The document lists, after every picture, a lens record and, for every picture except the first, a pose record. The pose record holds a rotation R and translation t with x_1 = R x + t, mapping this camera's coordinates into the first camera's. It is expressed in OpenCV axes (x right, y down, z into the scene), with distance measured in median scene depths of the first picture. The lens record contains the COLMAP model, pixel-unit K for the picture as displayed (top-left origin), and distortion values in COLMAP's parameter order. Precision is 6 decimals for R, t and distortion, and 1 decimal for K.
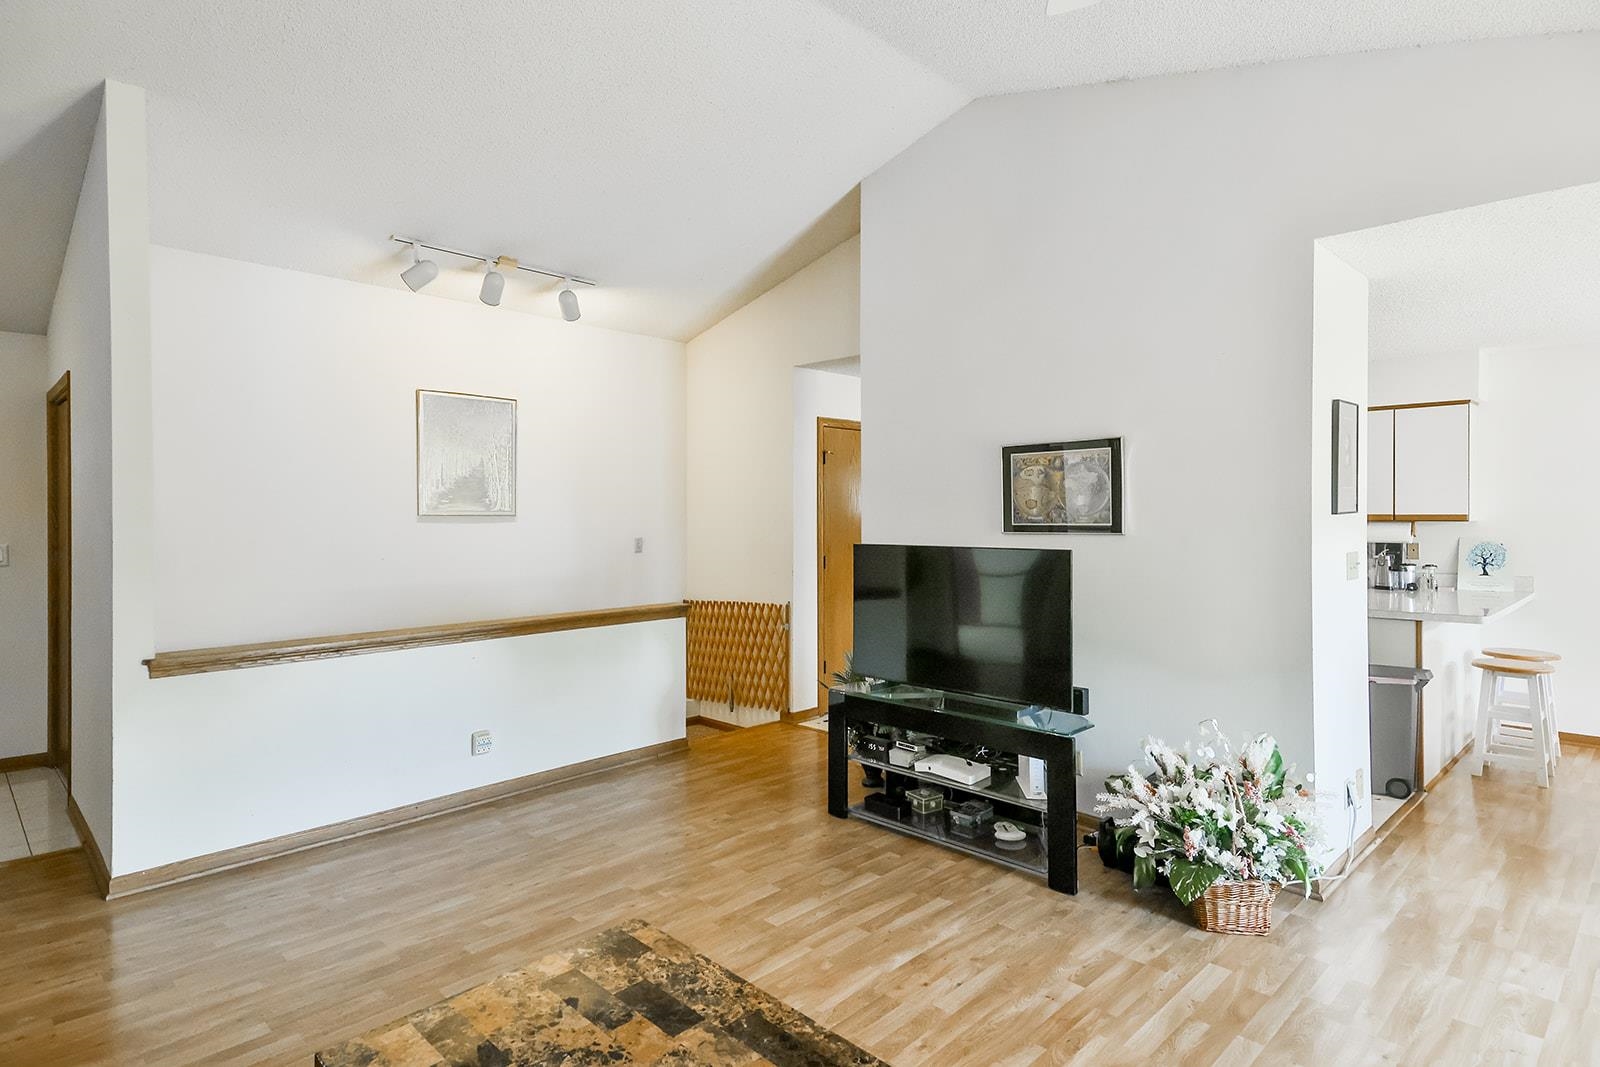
lens RADIAL K [[850.7, 0, 809.1], [0, 850.7, 525.0], [0, 0, 1]] dist [0.065875, -0.000349]
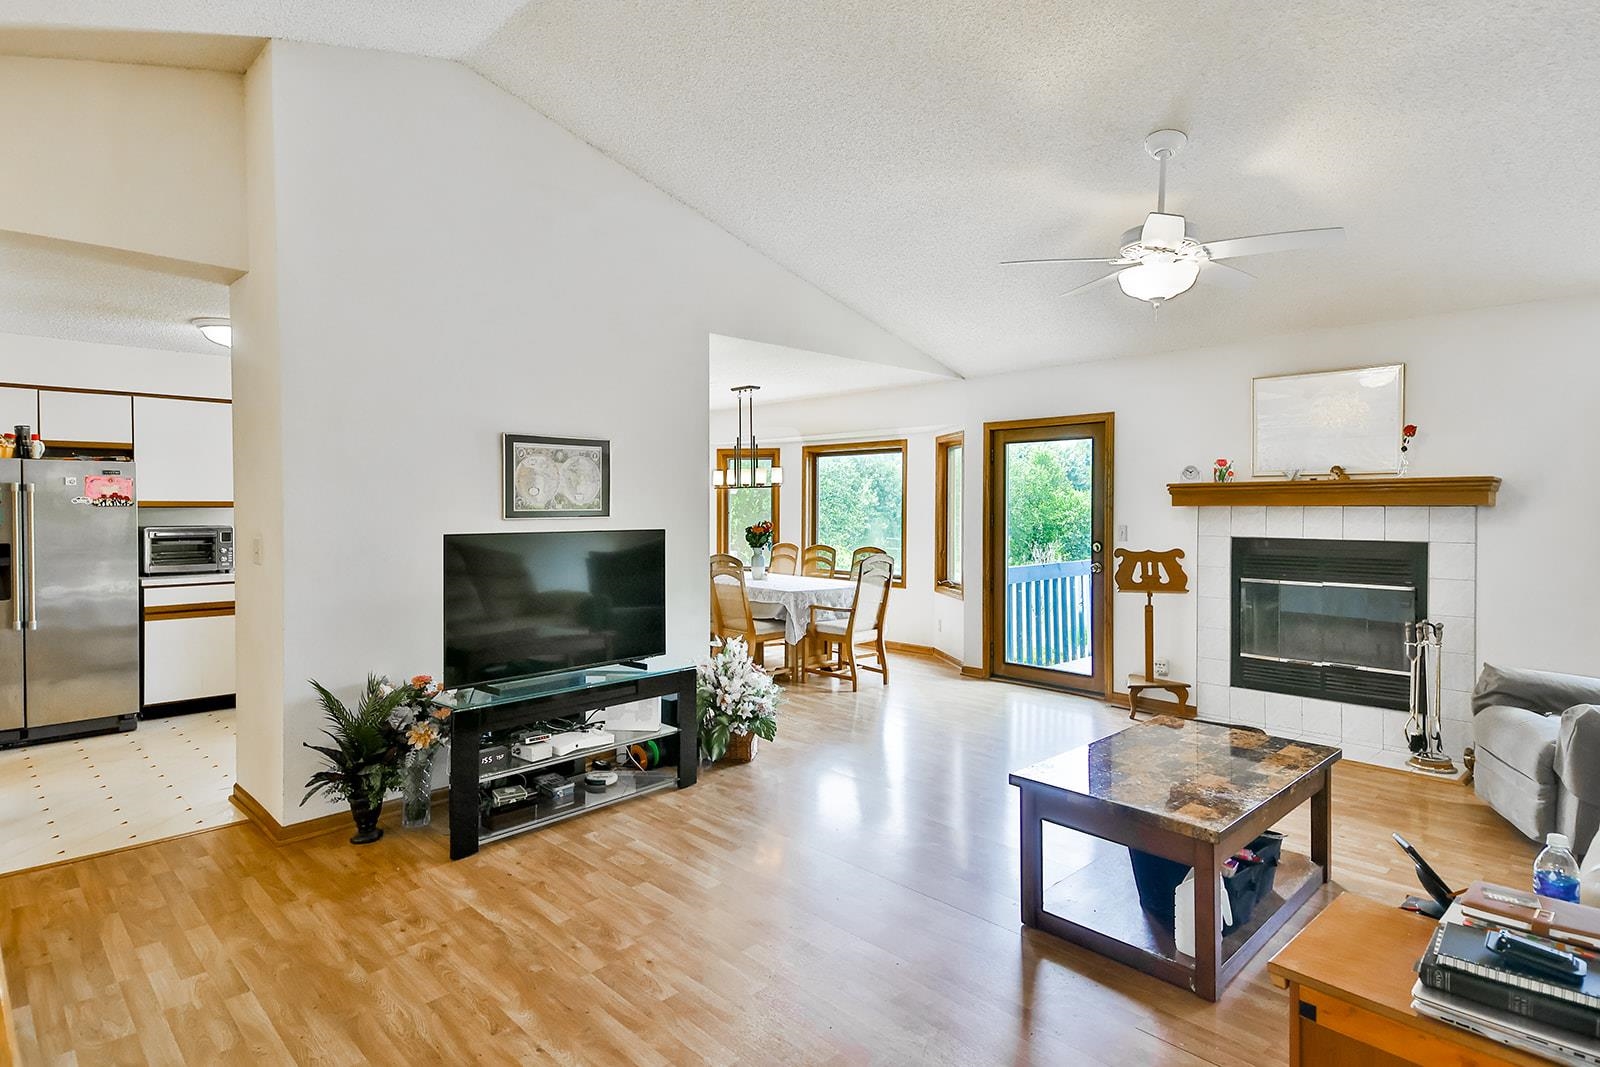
lens RADIAL K [[850.7, 0, 811.0], [0, 850.7, 523.1], [0, 0, 1]] dist [0.065875, -0.000349]
pose [[-0.000093, -0.018503, 0.999829, -0.991014], [0.014767, 0.999720, 0.018502, 0.000364], [-0.999891, 0.014766, 0.000181, 0.794190]]
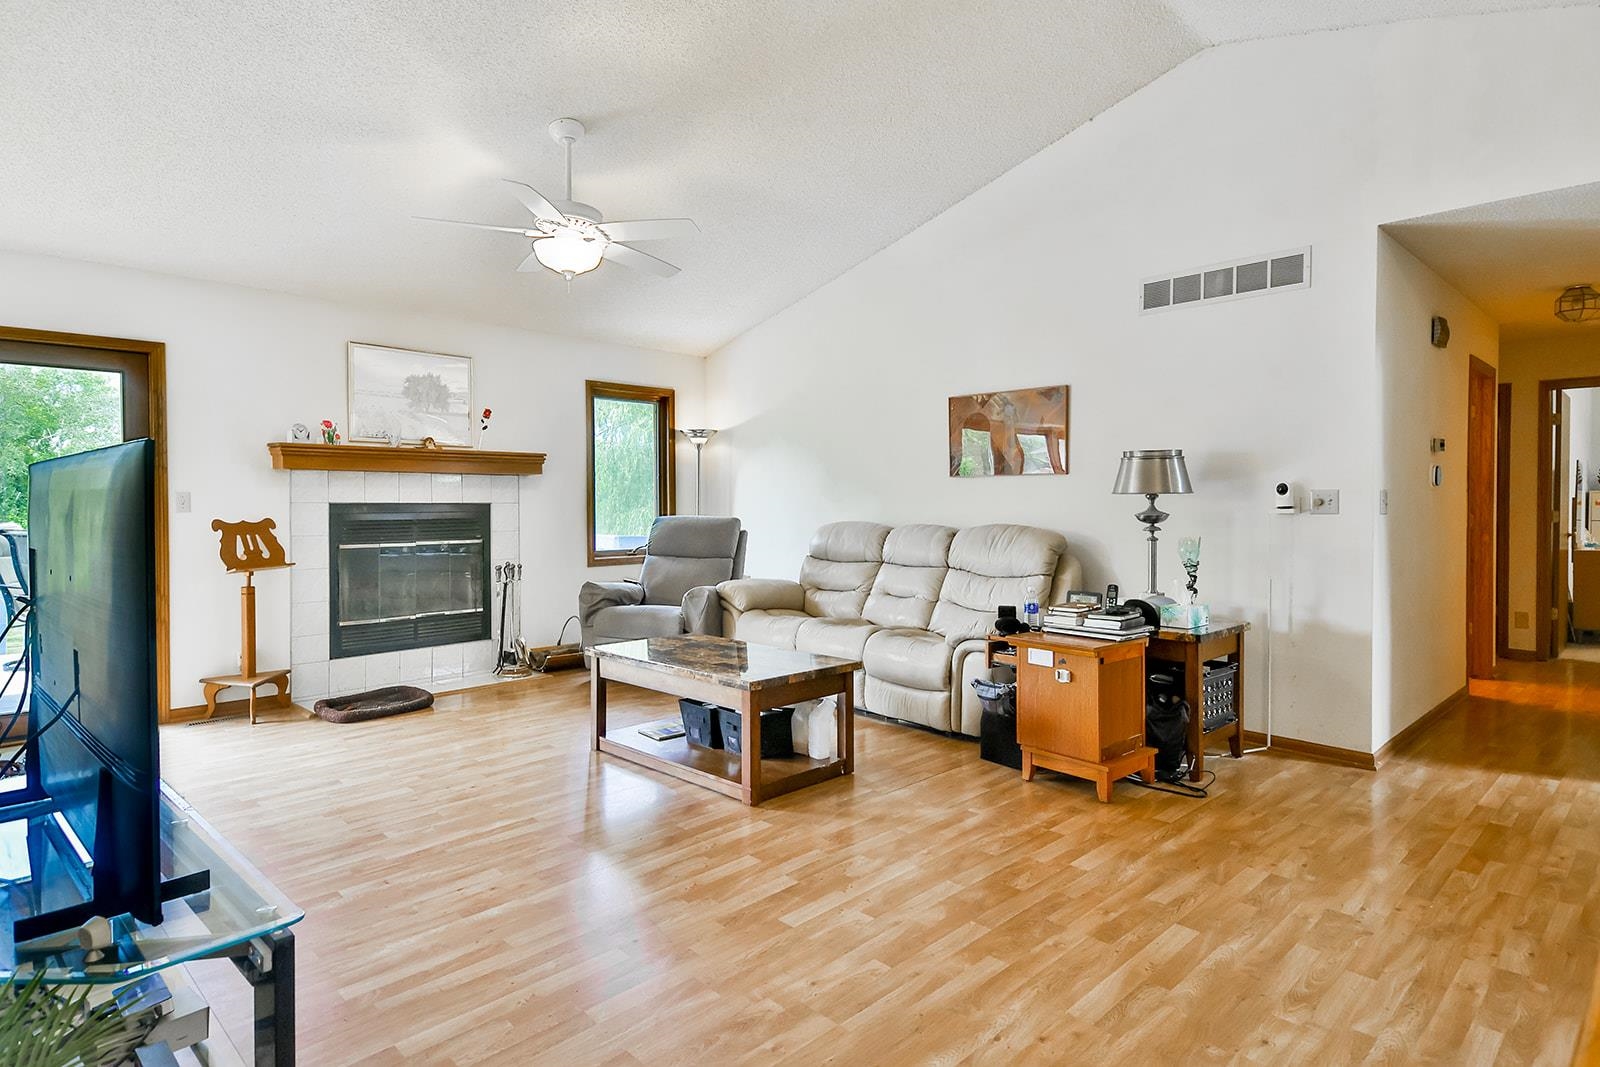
lens RADIAL K [[850.7, 0, 803.9], [0, 850.7, 523.1], [0, 0, 1]] dist [0.065875, -0.000349]
pose [[-0.999868, 0.003818, 0.015762, -0.198892], [0.004467, 0.999136, 0.041320, 0.046081], [-0.015590, 0.041385, -0.999022, 1.588134]]
